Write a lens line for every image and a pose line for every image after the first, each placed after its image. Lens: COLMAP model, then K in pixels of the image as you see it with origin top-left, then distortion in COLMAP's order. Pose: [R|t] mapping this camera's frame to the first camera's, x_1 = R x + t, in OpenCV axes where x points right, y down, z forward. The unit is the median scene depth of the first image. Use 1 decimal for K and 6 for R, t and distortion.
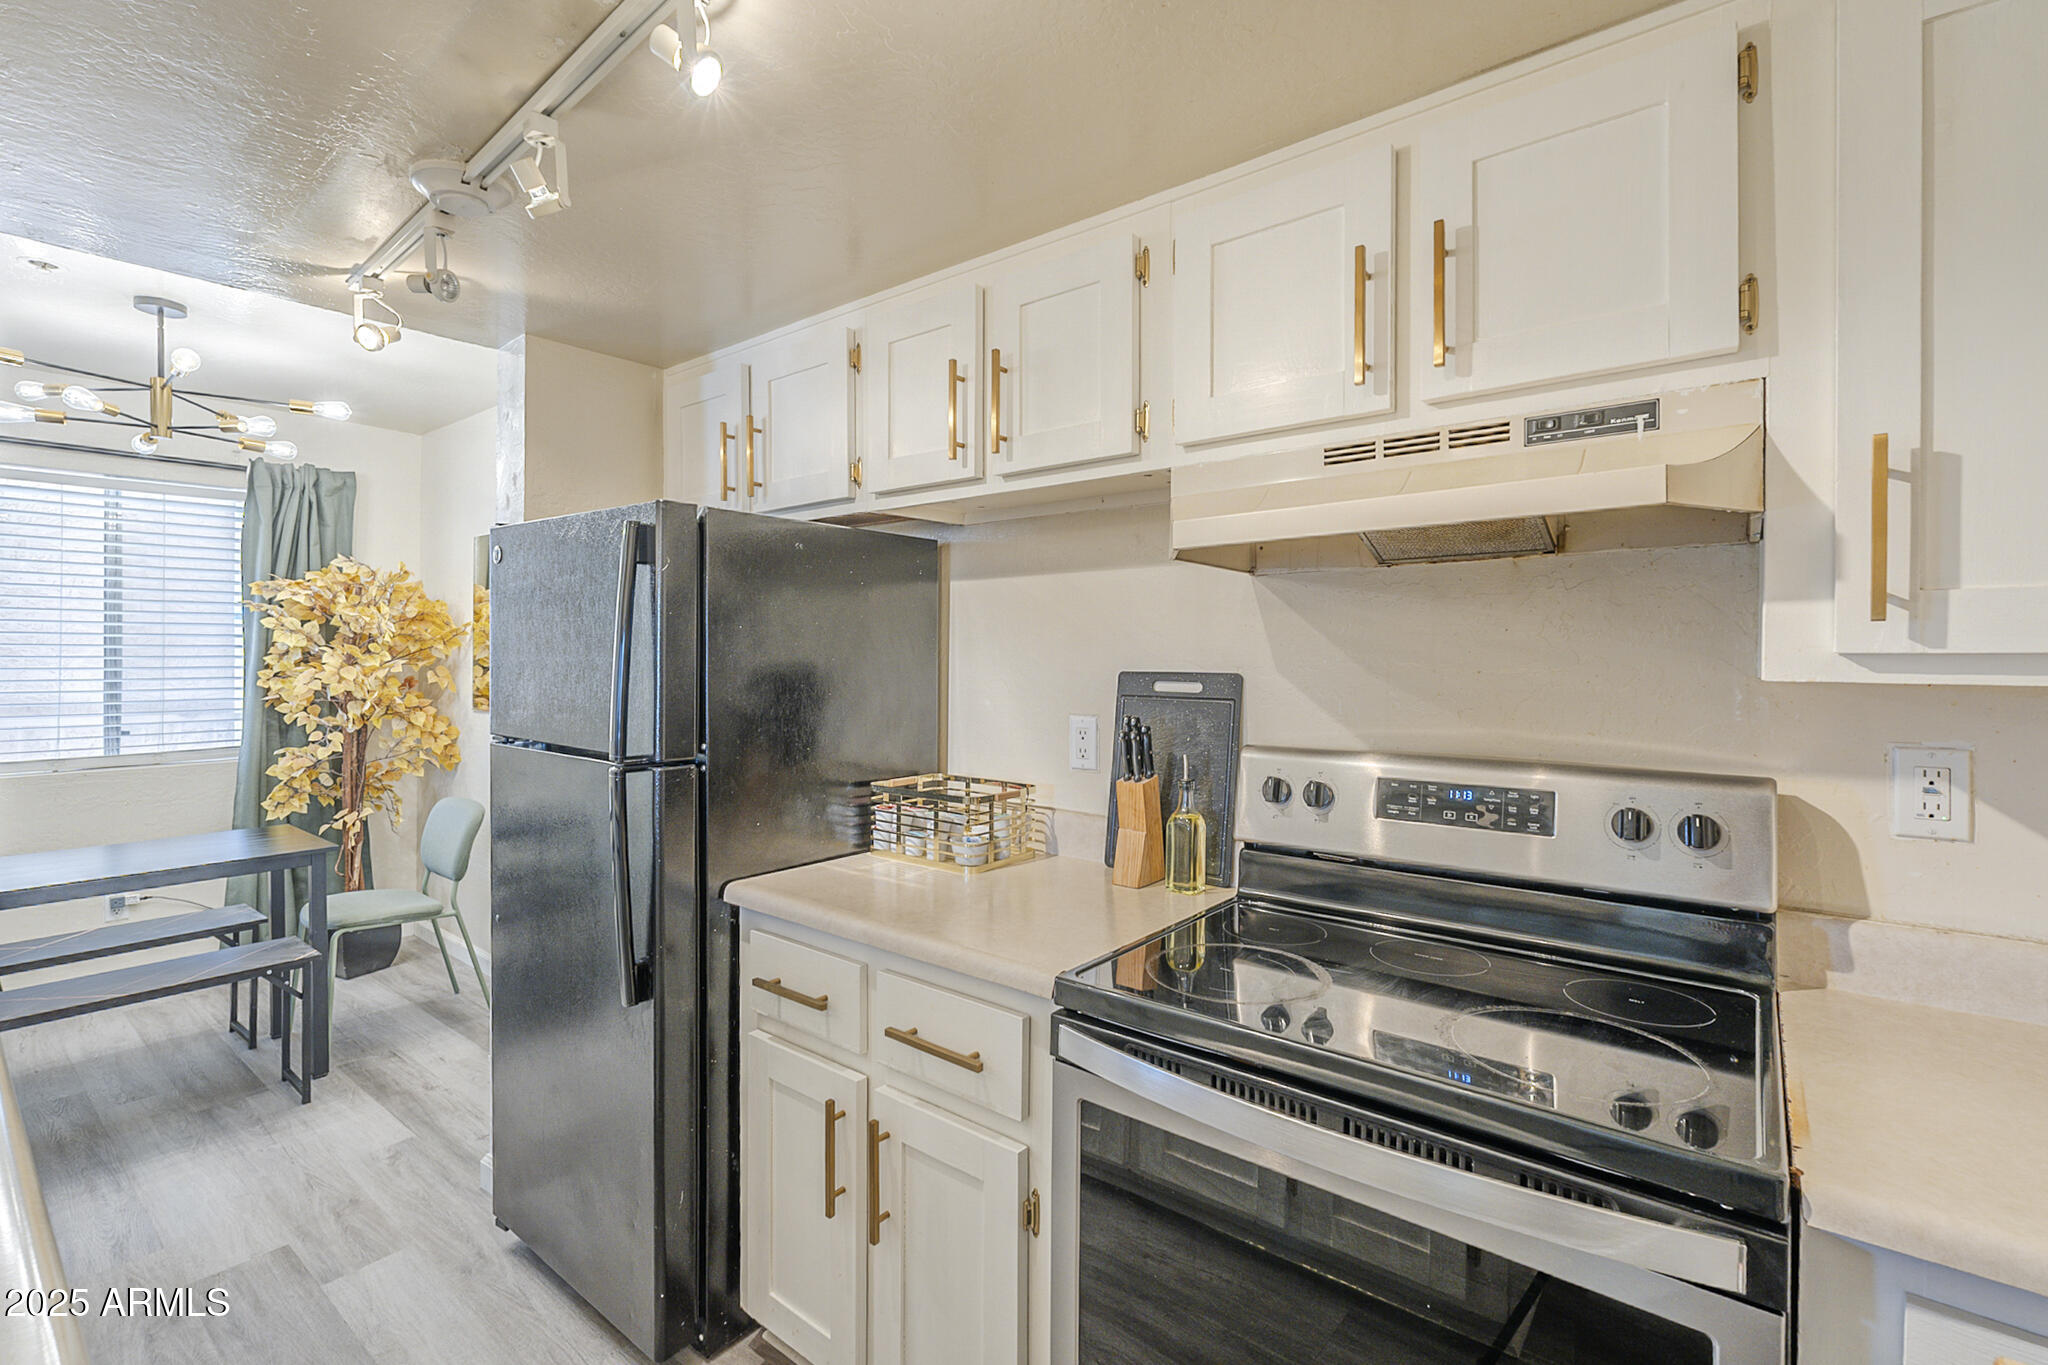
lens RADIAL K [[905.0, 0, 1016.2], [0, 905.0, 664.5], [0, 0, 1]] dist [-0.001987, -0.001418]
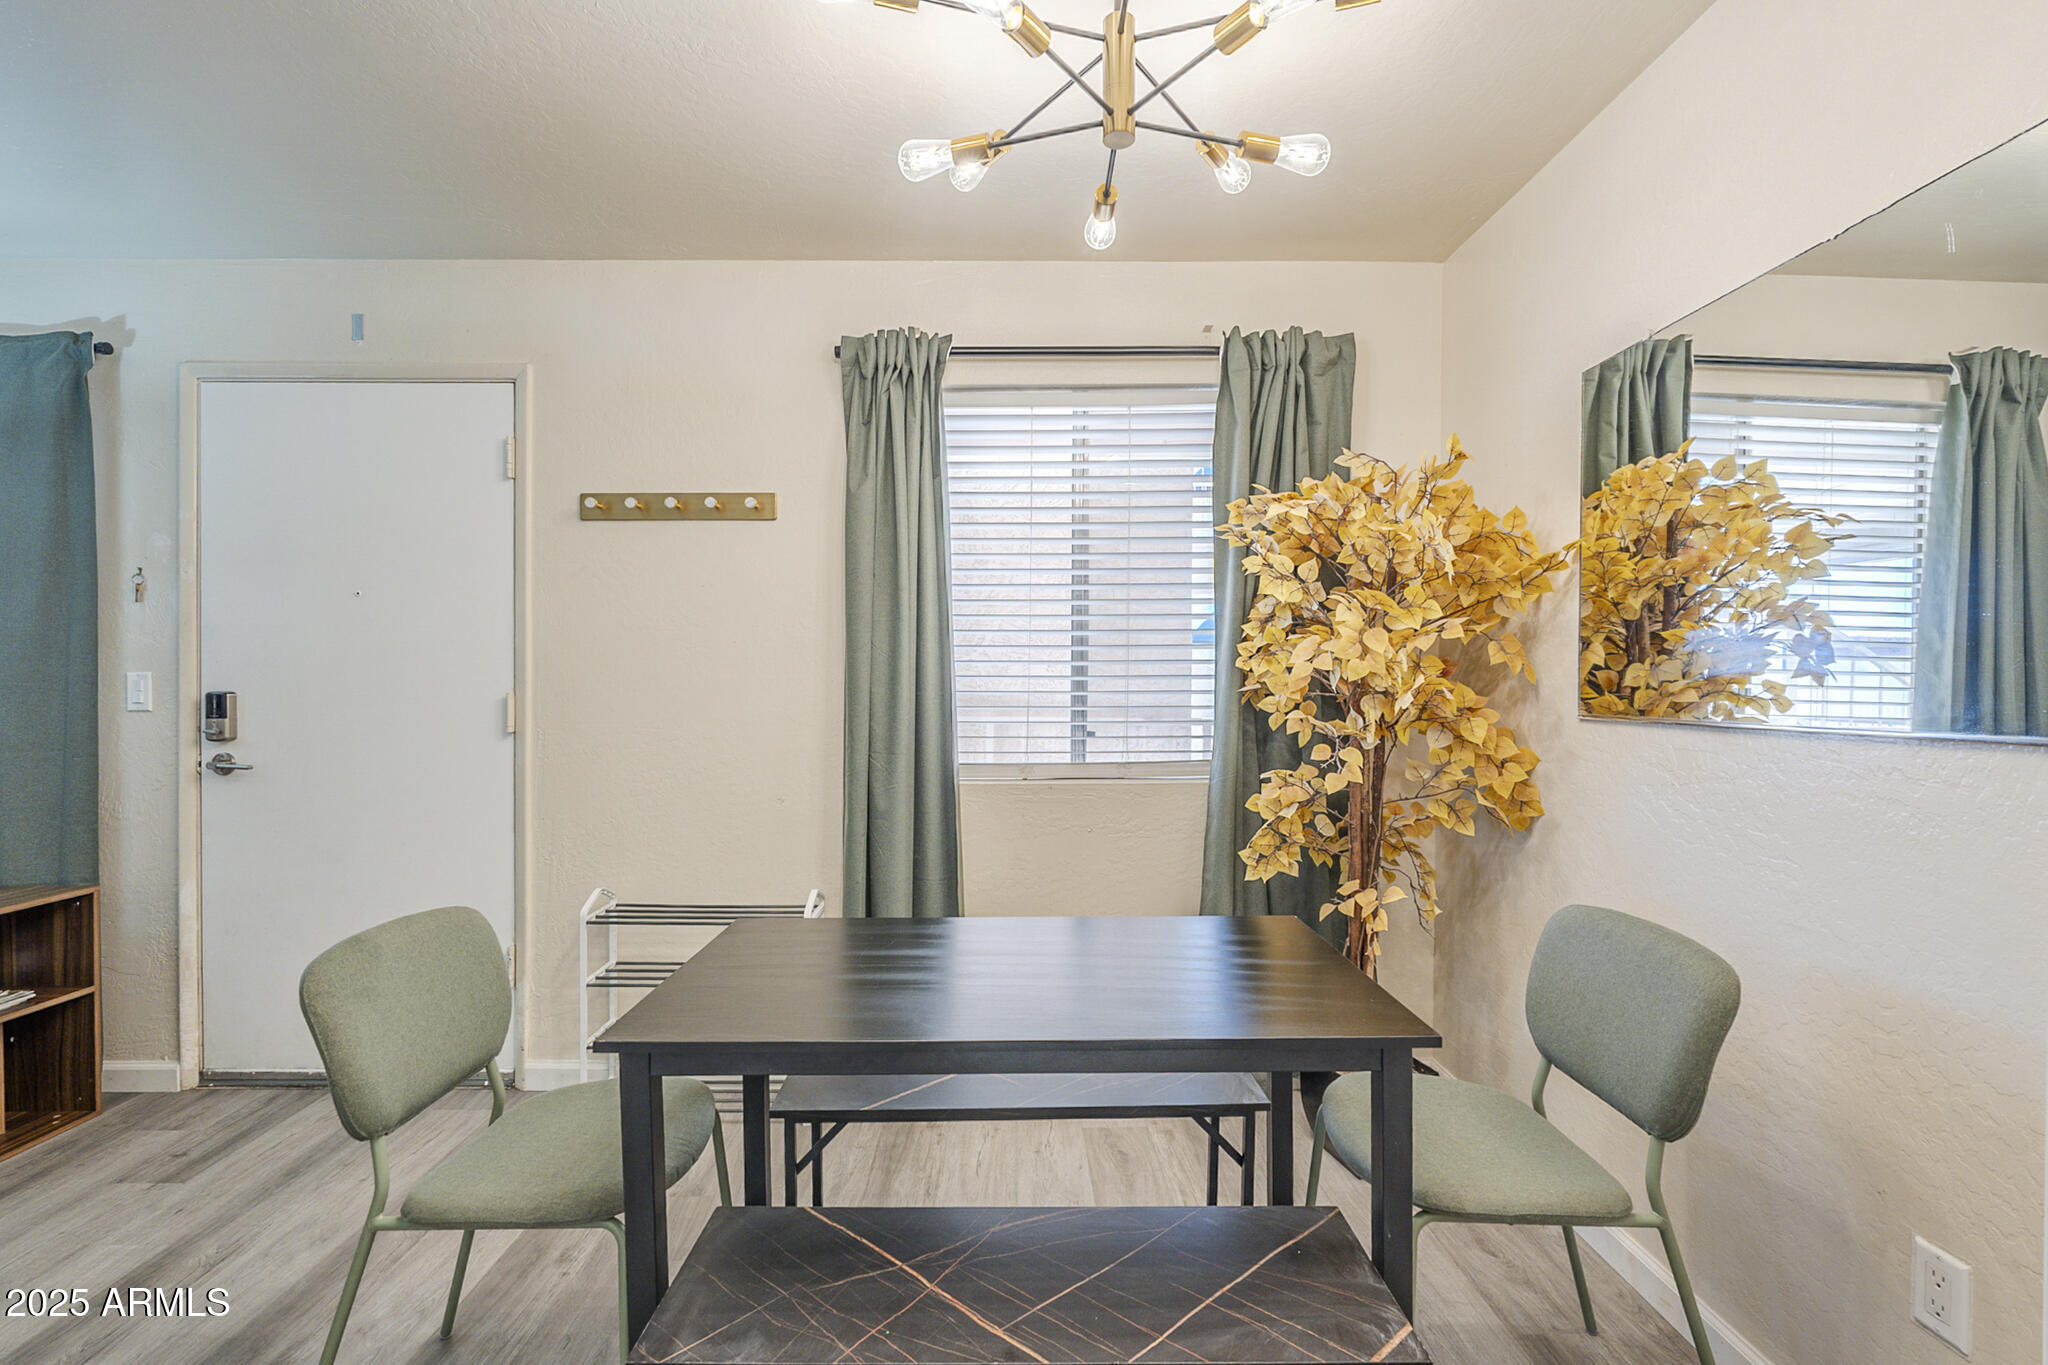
lens RADIAL K [[895.9, 0, 1024.0], [0, 895.9, 682.5], [0, 0, 1]] dist [-0.001334, -0.000412]
pose [[0.636082, -0.002723, -0.771617, -0.819405], [-0.004772, 0.999961, -0.007463, 0.071598], [0.771607, 0.008429, 0.636044, 0.884332]]
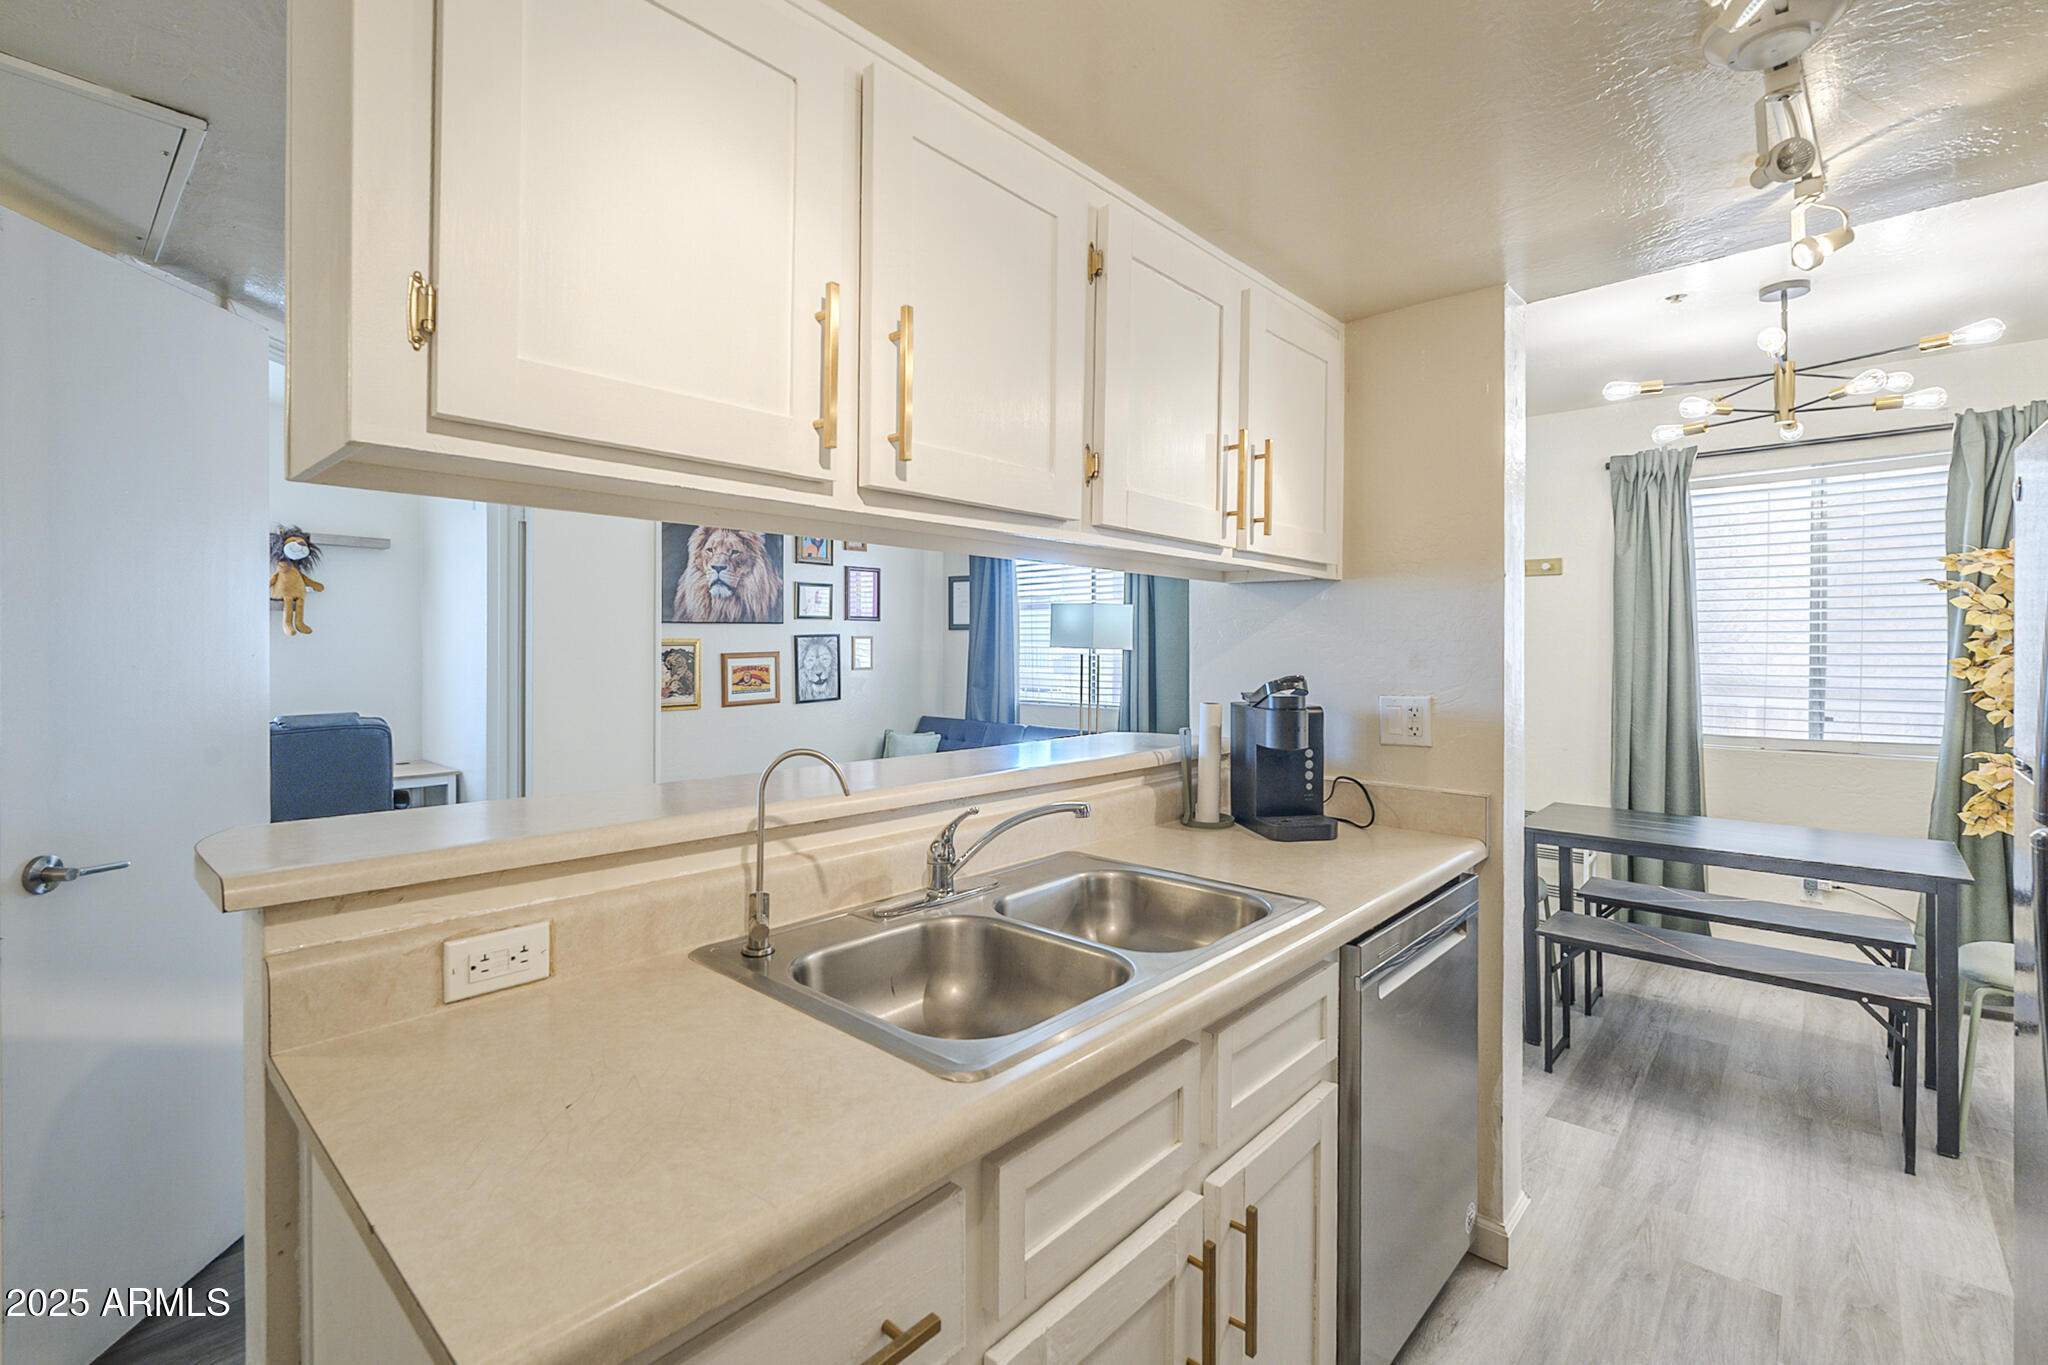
lens RADIAL K [[914.0, 0, 1019.3], [0, 914.0, 648.4], [0, 0, 1]] dist [-0.004276, -0.000194]
pose [[-0.061830, 0.003961, -0.998079, 0.146031], [-0.006712, 0.999968, 0.004384, -0.001185], [0.998064, 0.006970, -0.061801, 0.303727]]
